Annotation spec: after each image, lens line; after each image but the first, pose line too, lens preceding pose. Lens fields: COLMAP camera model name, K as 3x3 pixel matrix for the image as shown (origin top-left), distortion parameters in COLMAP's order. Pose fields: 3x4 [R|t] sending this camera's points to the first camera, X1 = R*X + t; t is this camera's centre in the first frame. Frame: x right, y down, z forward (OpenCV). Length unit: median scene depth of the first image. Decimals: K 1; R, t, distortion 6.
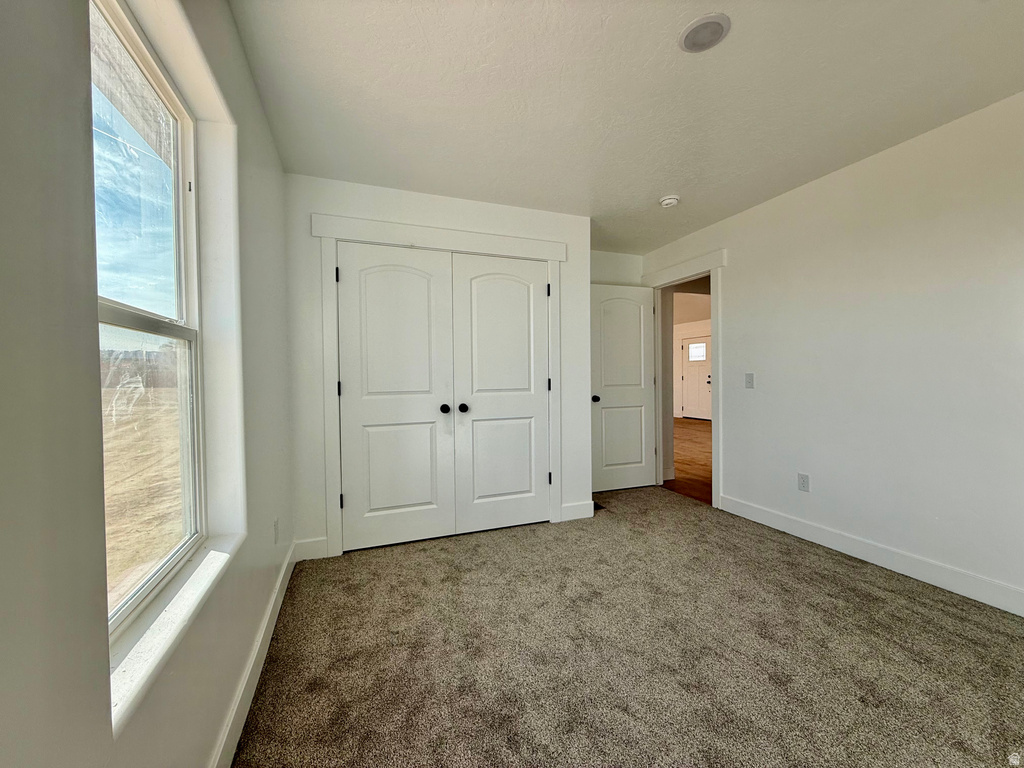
lens RADIAL K [[411.3, 0, 516.6], [0, 411.3, 370.9], [0, 0, 1]] dist [0.000650, -0.000293]
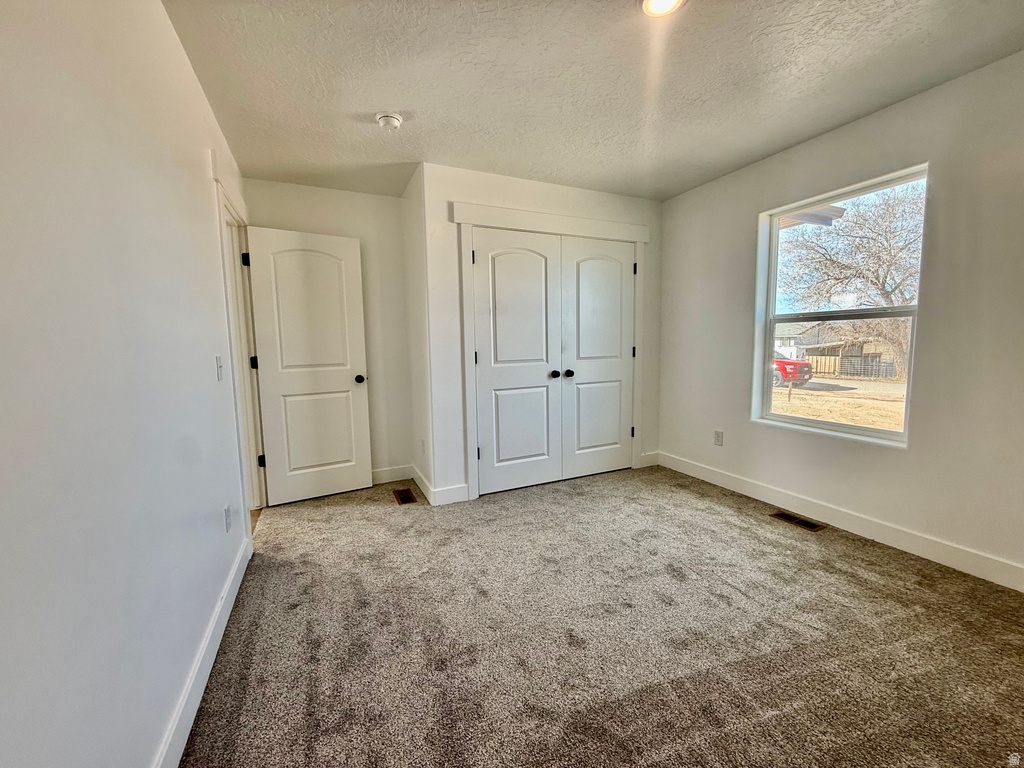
lens RADIAL K [[411.3, 0, 513.6], [0, 411.3, 384.6], [0, 0, 1]] dist [0.000650, -0.000293]
pose [[0.997033, -0.021217, 0.073999, -0.377041], [0.013700, 0.994828, 0.100641, 0.002257], [-0.075752, -0.099329, 0.992167, -0.144879]]
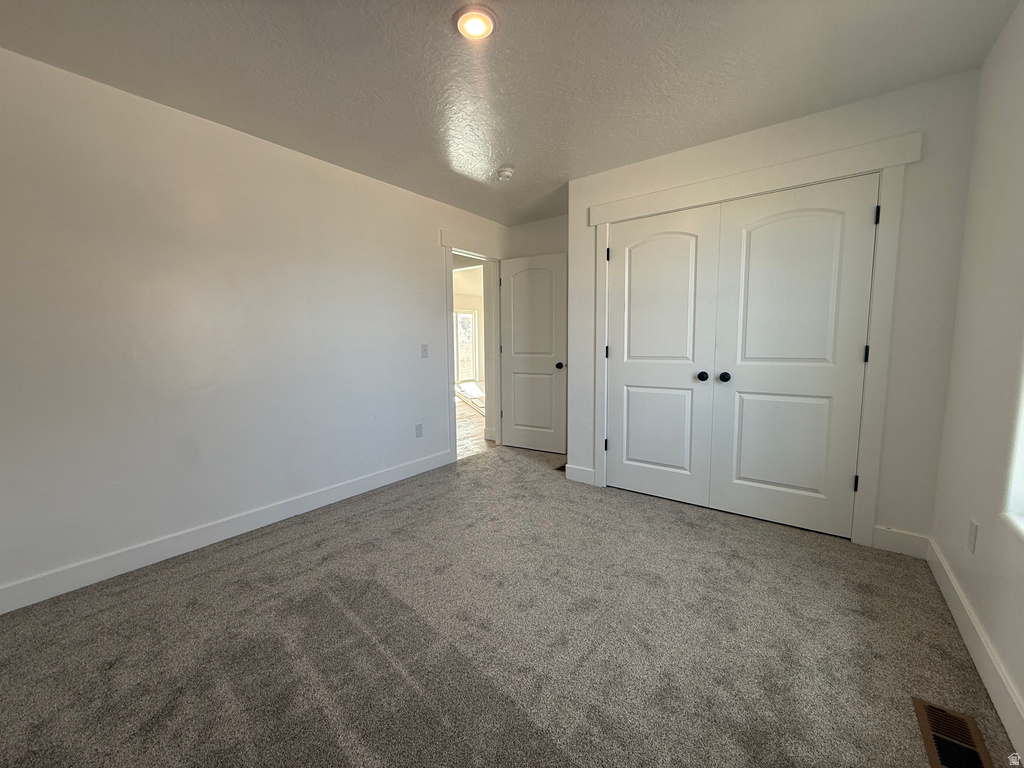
lens RADIAL K [[411.3, 0, 503.3], [0, 411.3, 384.4], [0, 0, 1]] dist [0.000650, -0.000293]
pose [[0.520243, 0.090295, -0.849231, 0.398631], [0.006890, 0.993919, 0.109900, 0.002481], [0.853990, -0.063026, 0.516458, 0.112577]]
